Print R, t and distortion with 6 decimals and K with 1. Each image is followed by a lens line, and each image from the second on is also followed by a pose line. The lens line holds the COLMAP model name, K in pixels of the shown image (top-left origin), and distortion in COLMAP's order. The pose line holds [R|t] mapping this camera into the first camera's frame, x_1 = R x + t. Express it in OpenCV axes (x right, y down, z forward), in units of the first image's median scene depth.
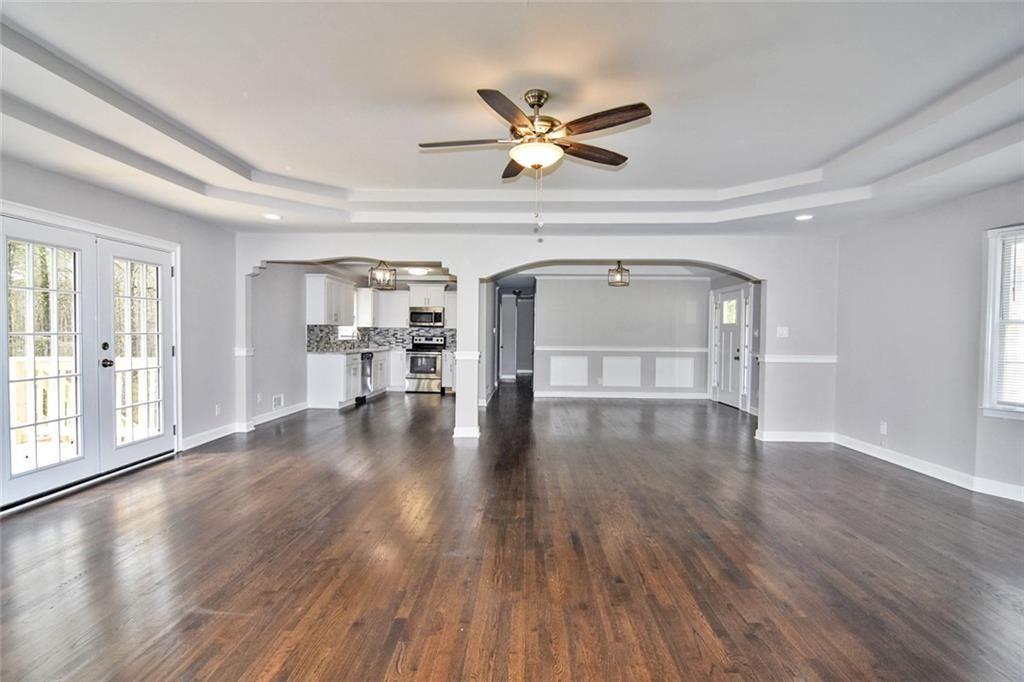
lens RADIAL K [[497.4, 0, 508.2], [0, 497.4, 342.5], [0, 0, 1]] dist [-0.001067, -0.014291]
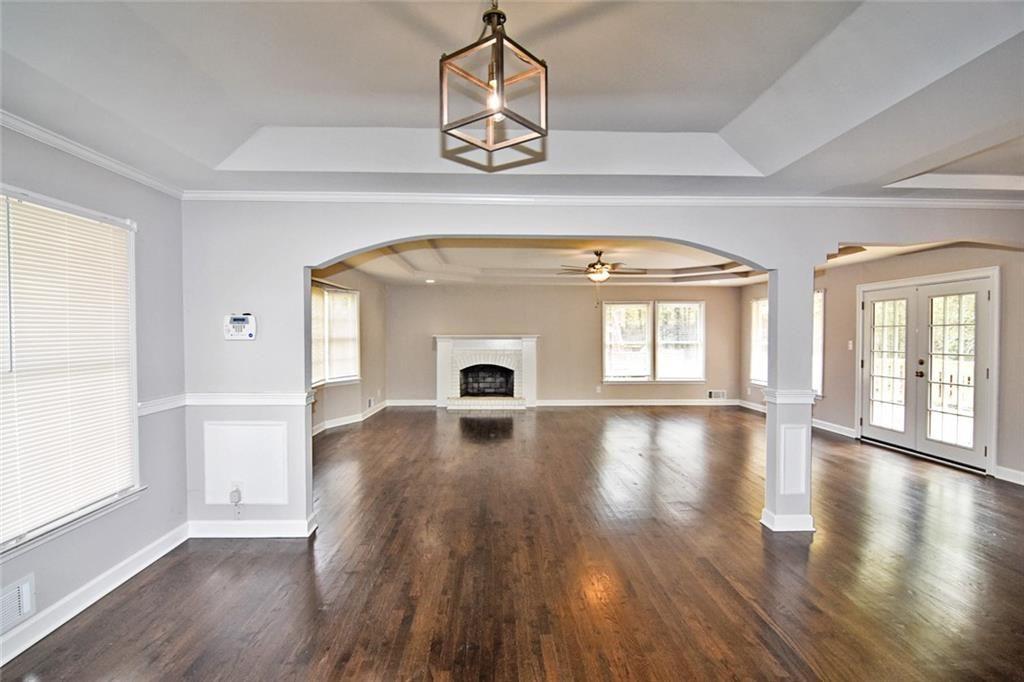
lens RADIAL K [[497.4, 0, 508.2], [0, 497.4, 342.5], [0, 0, 1]] dist [-0.001067, -0.014291]
pose [[-0.998021, -0.009956, -0.062082, 0.187977], [-0.012218, 0.999271, 0.036174, -0.036073], [0.061677, 0.036861, -0.997415, 0.987621]]
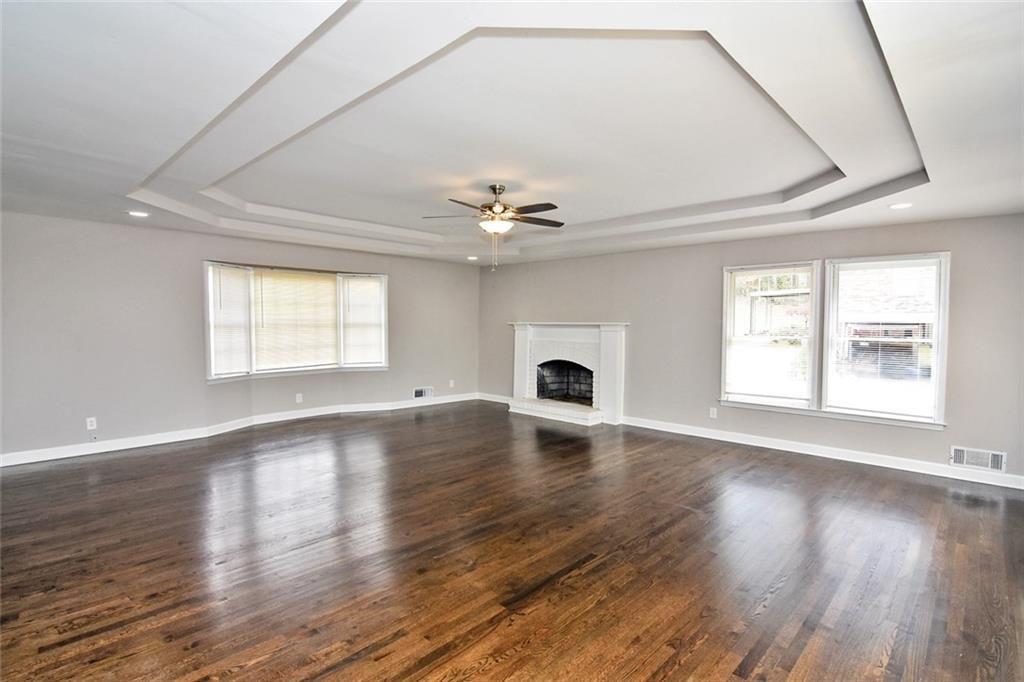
lens RADIAL K [[497.4, 0, 508.2], [0, 497.4, 342.5], [0, 0, 1]] dist [-0.001067, -0.014291]
pose [[-0.744242, -0.043412, 0.666498, -0.289321], [-0.002030, 0.998028, 0.062740, -0.030847], [-0.667907, 0.045341, -0.742862, 0.609615]]
